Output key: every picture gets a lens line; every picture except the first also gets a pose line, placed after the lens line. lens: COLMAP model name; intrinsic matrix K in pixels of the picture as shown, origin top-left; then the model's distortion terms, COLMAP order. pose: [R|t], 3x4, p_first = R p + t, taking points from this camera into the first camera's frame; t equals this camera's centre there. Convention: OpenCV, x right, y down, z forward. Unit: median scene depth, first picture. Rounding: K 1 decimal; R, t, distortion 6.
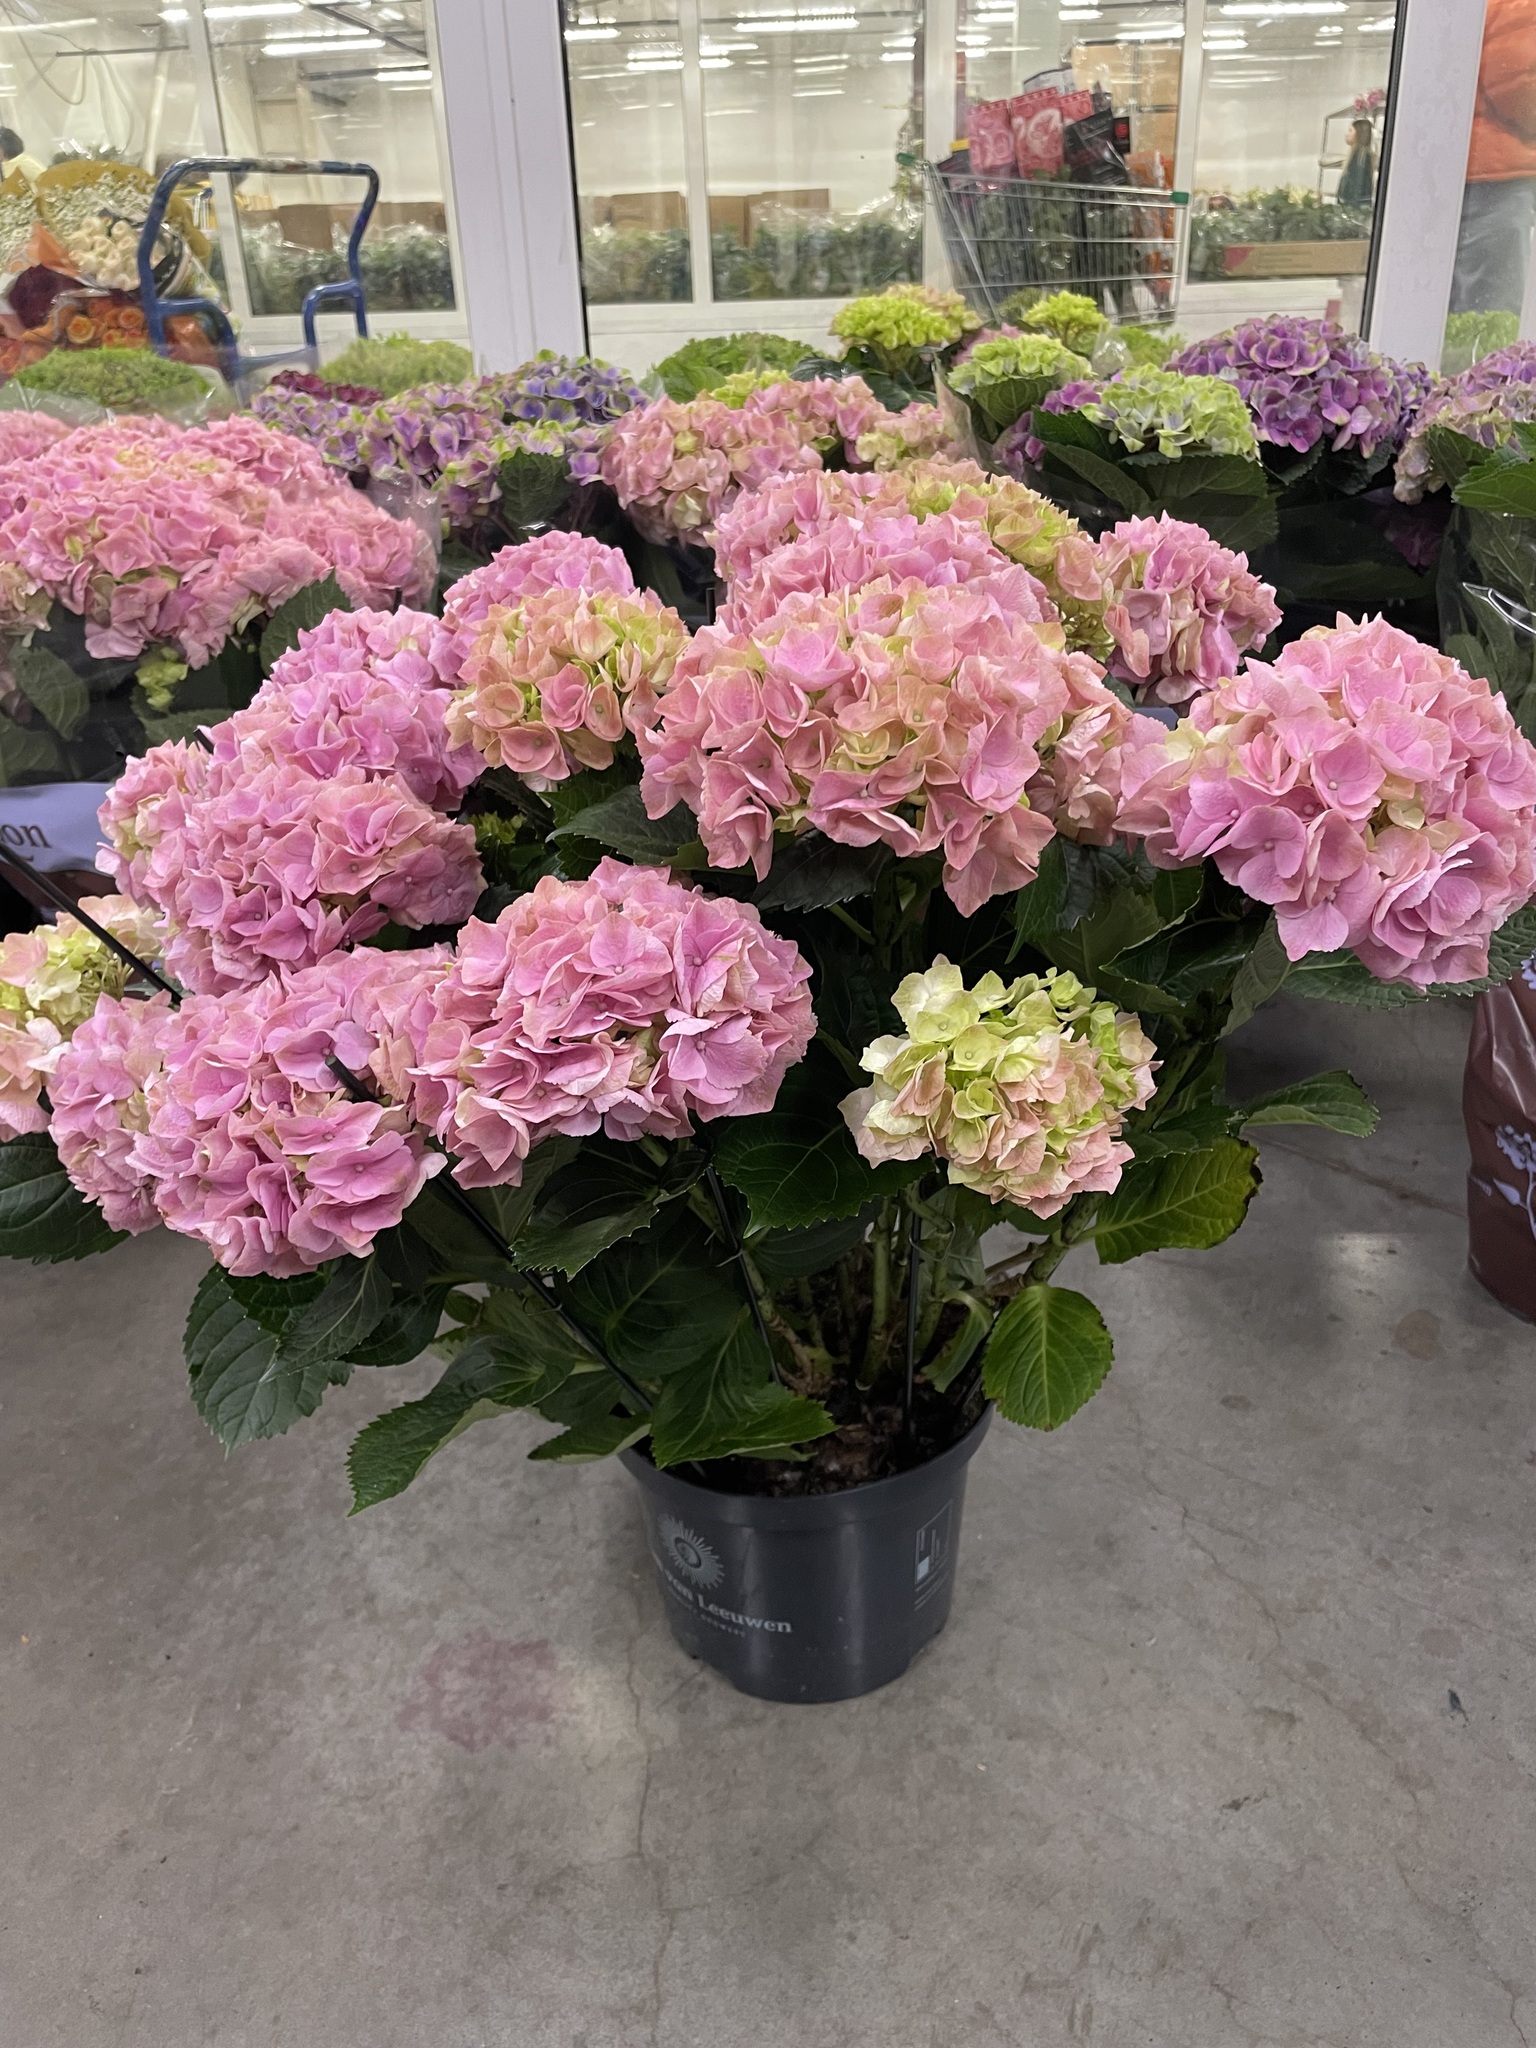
lens RADIAL K [[1582.3, 0, 759.3], [0, 1582.3, 1034.9], [0, 0, 1]] dist [0.059304, -0.083238]
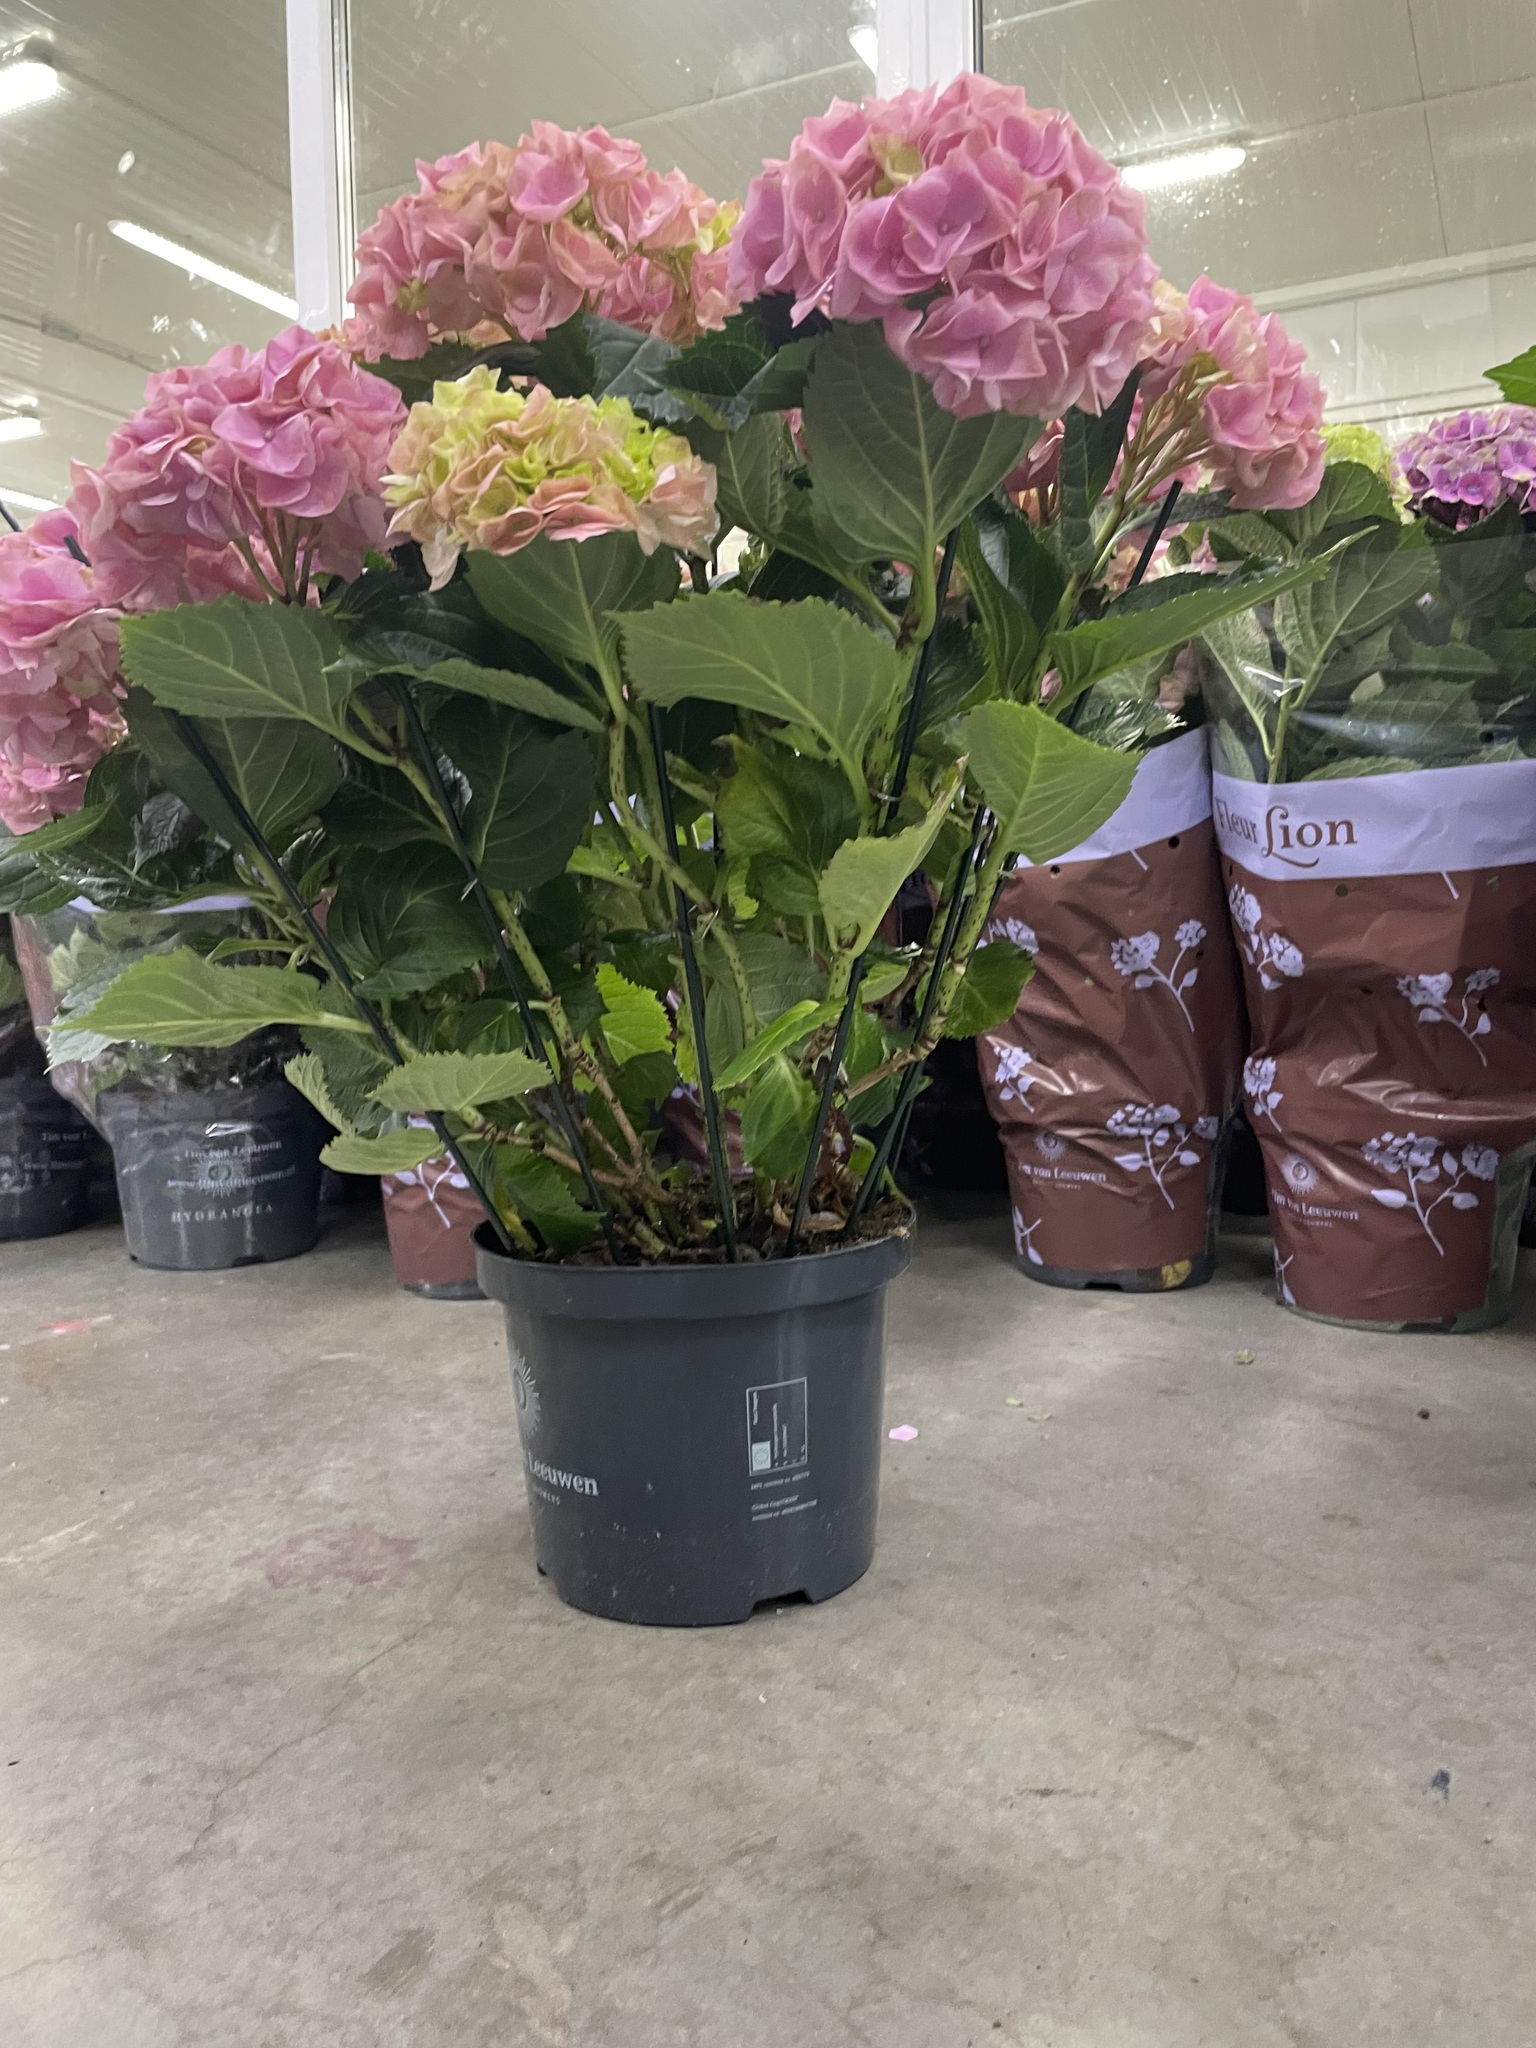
lens RADIAL K [[1582.3, 0, 782.3], [0, 1582.3, 1015.9], [0, 0, 1]] dist [0.059304, -0.083238]
pose [[0.916998, 0.039161, -0.396965, 0.436876], [-0.187743, 0.920424, -0.342888, 0.404400], [0.351948, 0.388955, 0.851379, 0.192163]]
